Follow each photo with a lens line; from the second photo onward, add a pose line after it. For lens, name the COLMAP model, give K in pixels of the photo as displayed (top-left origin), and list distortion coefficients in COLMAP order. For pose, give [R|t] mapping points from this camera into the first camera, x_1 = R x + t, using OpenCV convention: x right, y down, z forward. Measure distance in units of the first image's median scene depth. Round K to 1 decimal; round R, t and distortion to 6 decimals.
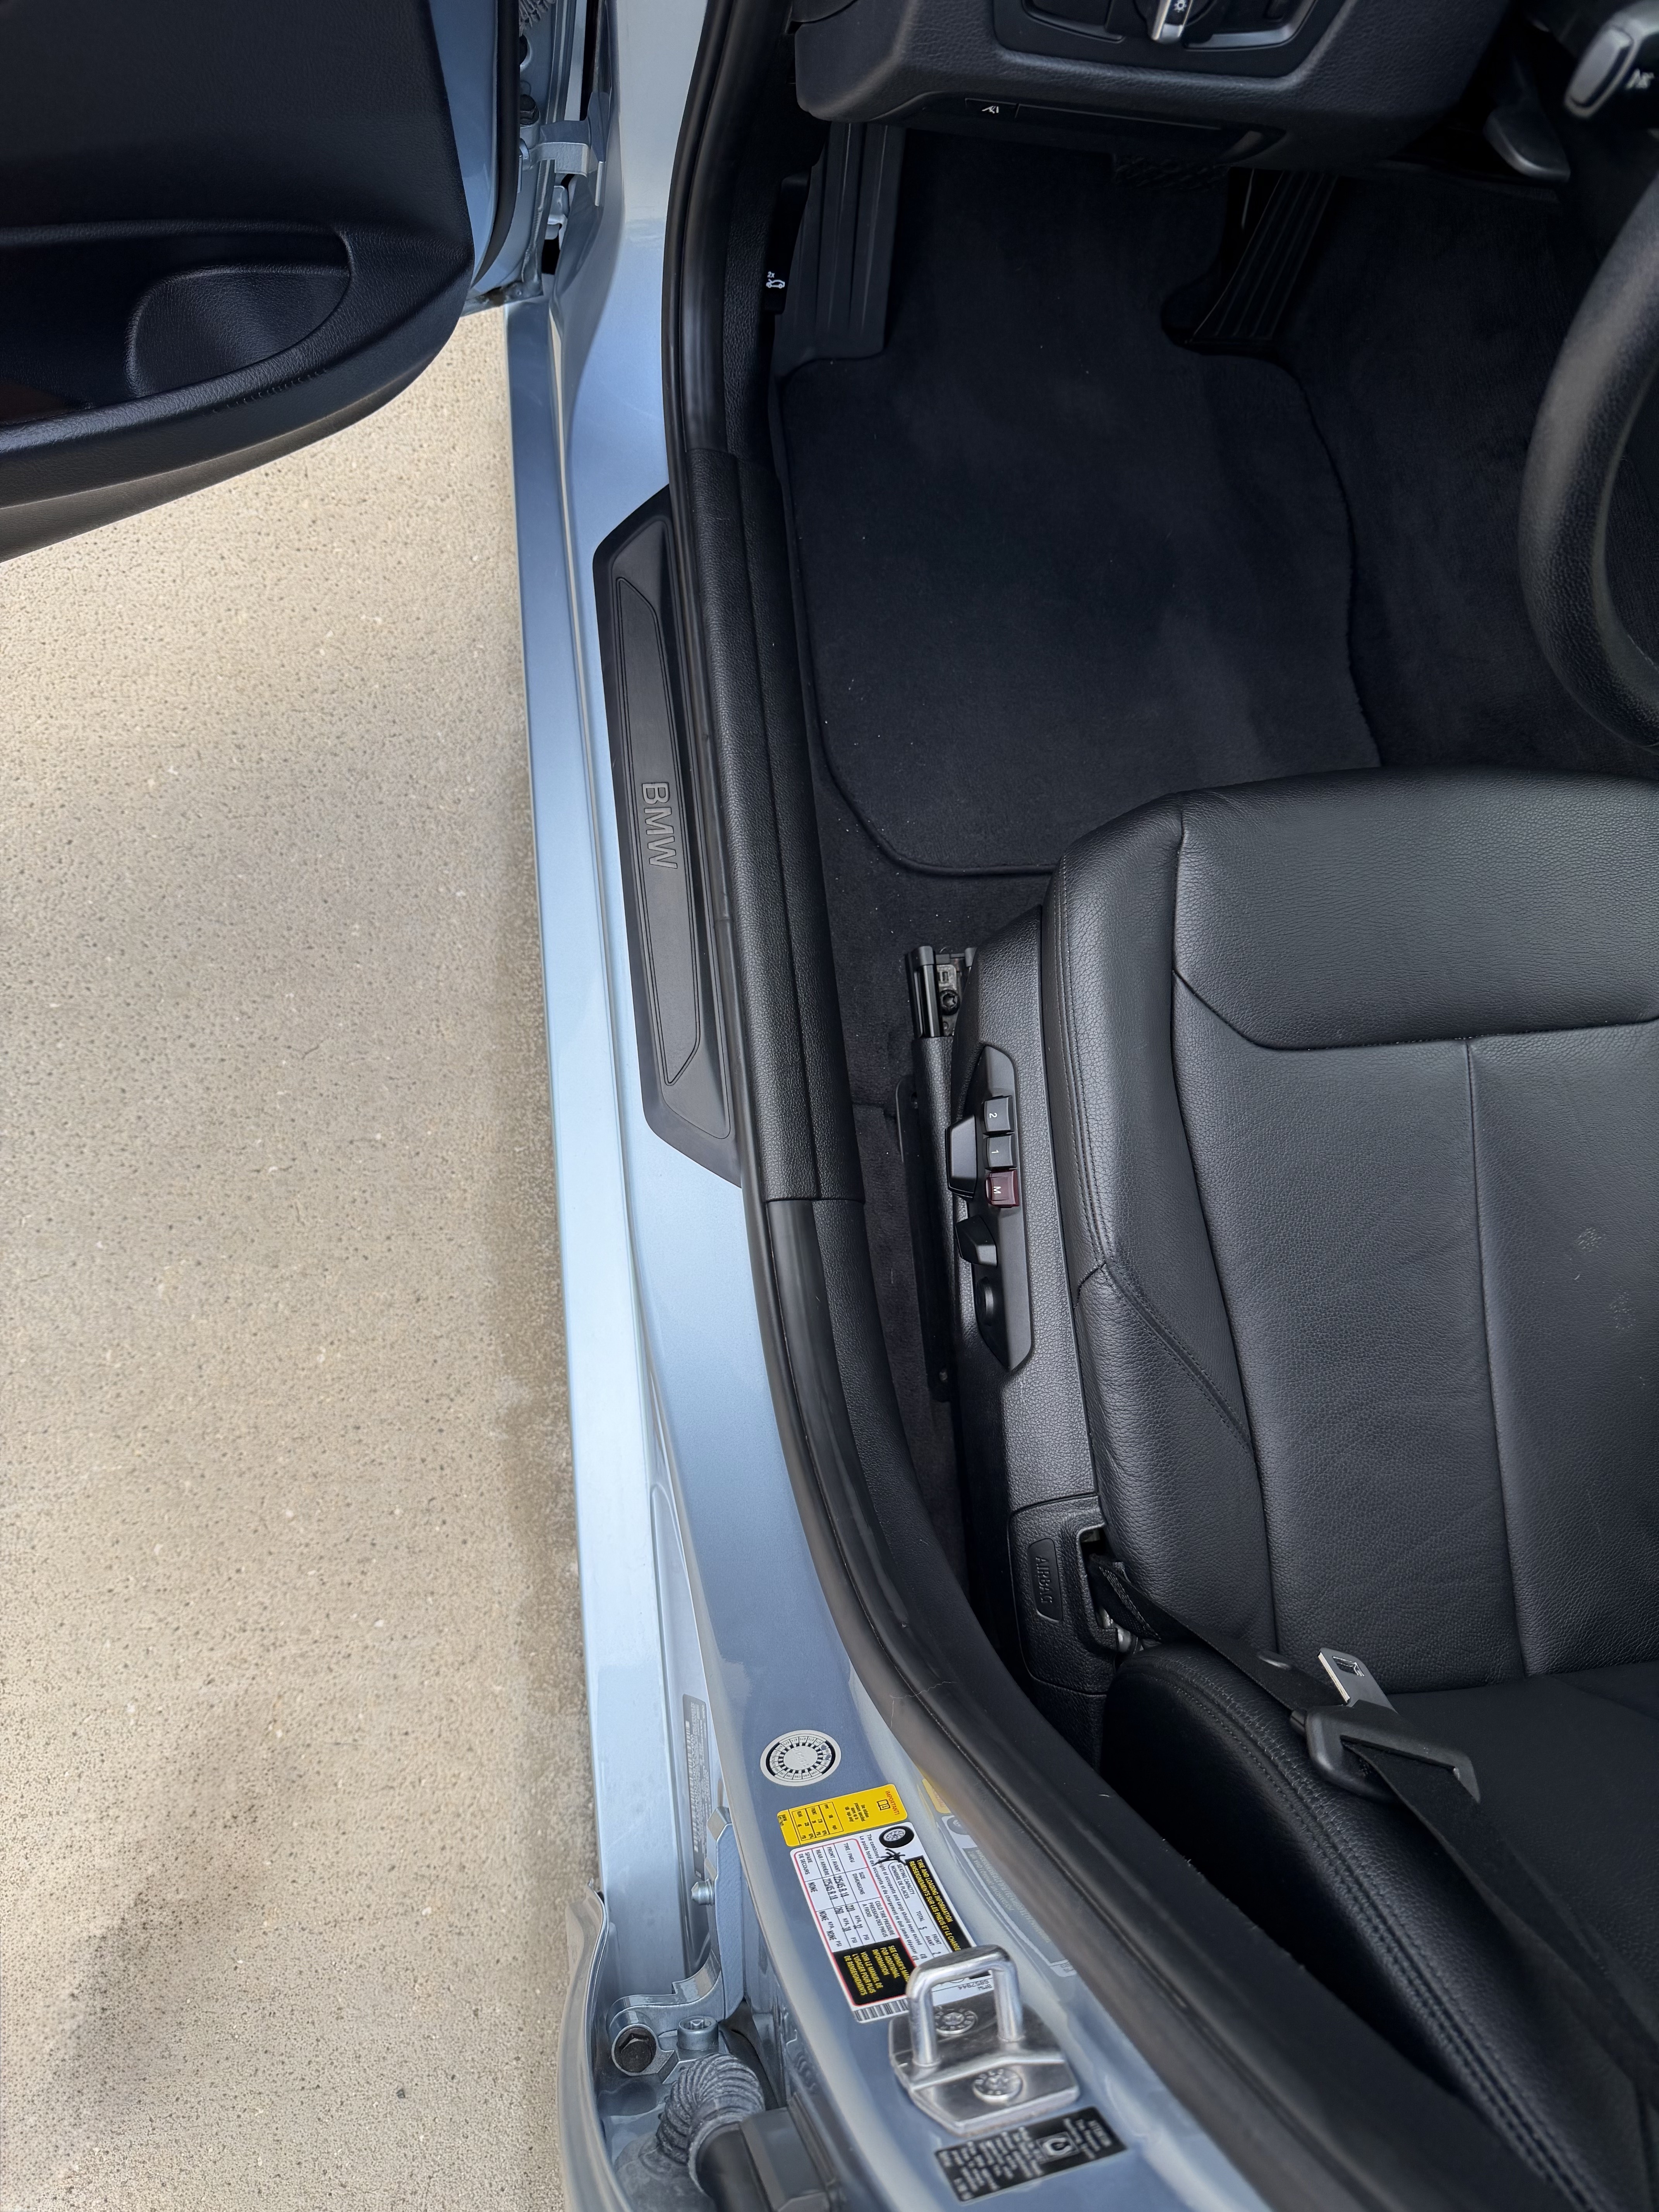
lens RADIAL K [[1561.7, 0, 837.8], [0, 1561.7, 1113.9], [0, 0, 1]] dist [0.074618, -0.123912]
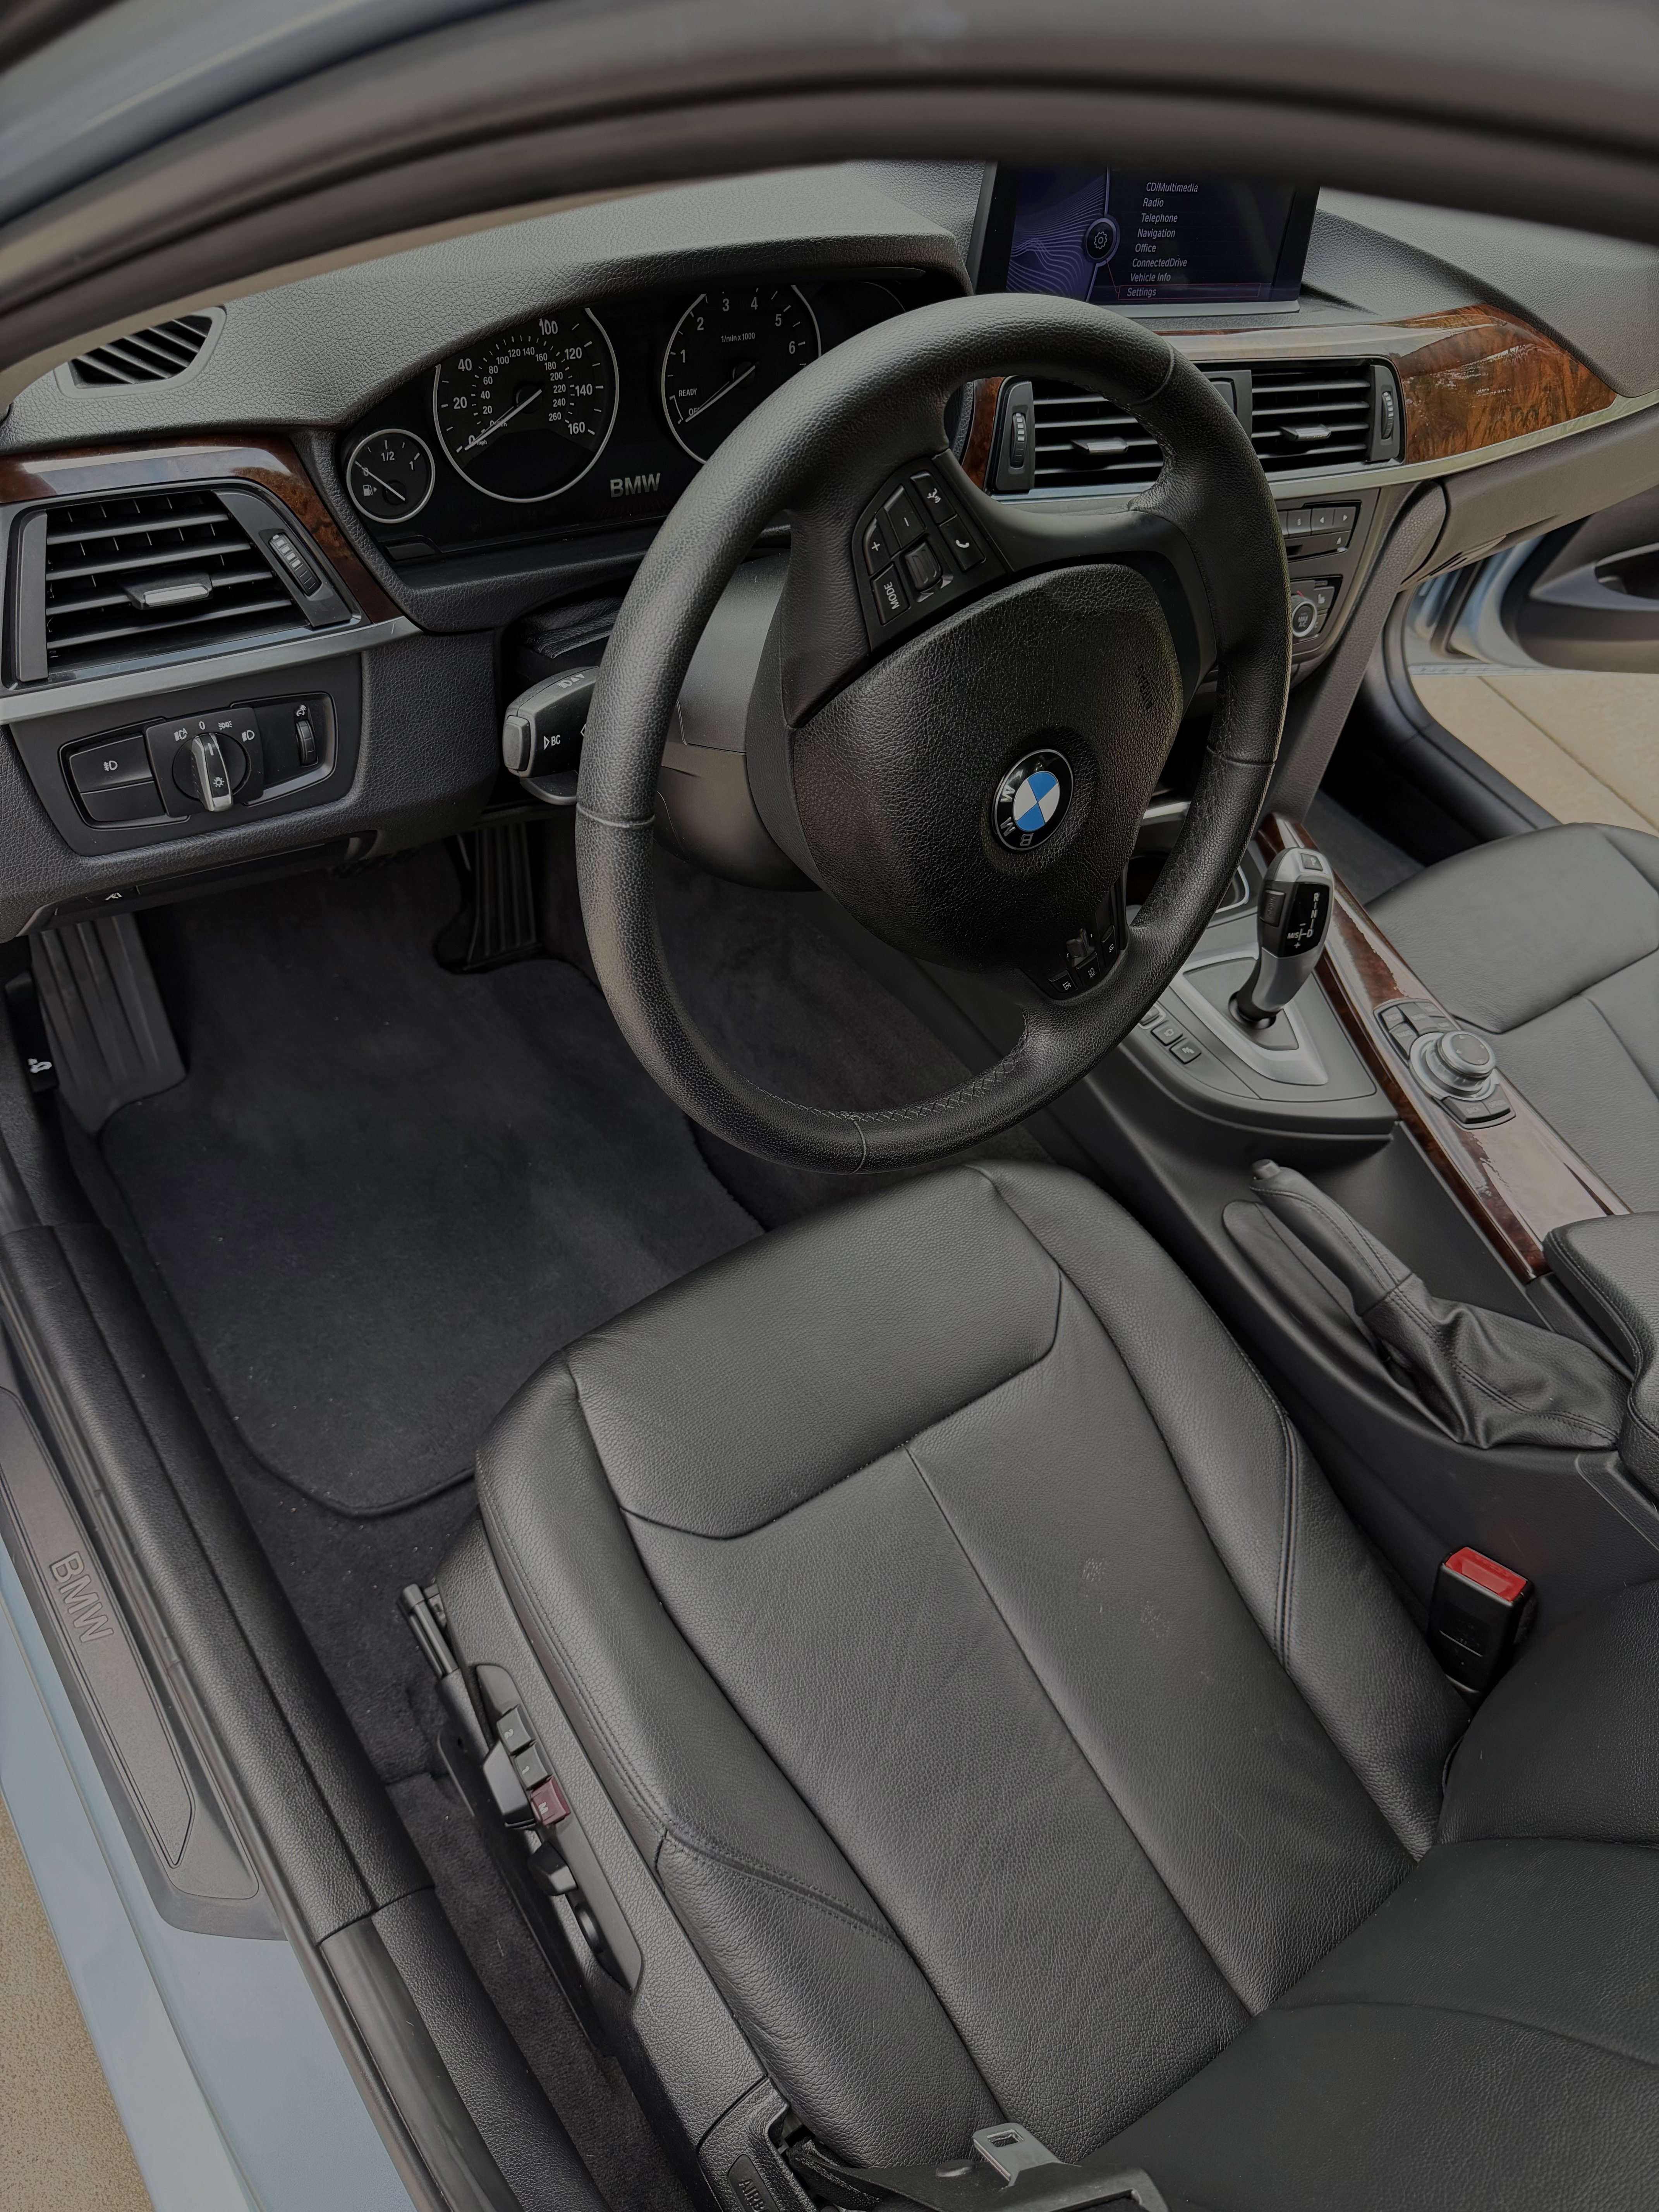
lens RADIAL K [[1561.7, 0, 837.8], [0, 1561.7, 1113.9], [0, 0, 1]] dist [0.074618, -0.123912]
pose [[0.882355, -0.367013, 0.294534, 0.131126], [0.444068, 0.856512, -0.263041, 0.019661], [-0.155732, 0.362889, 0.918727, -0.052370]]
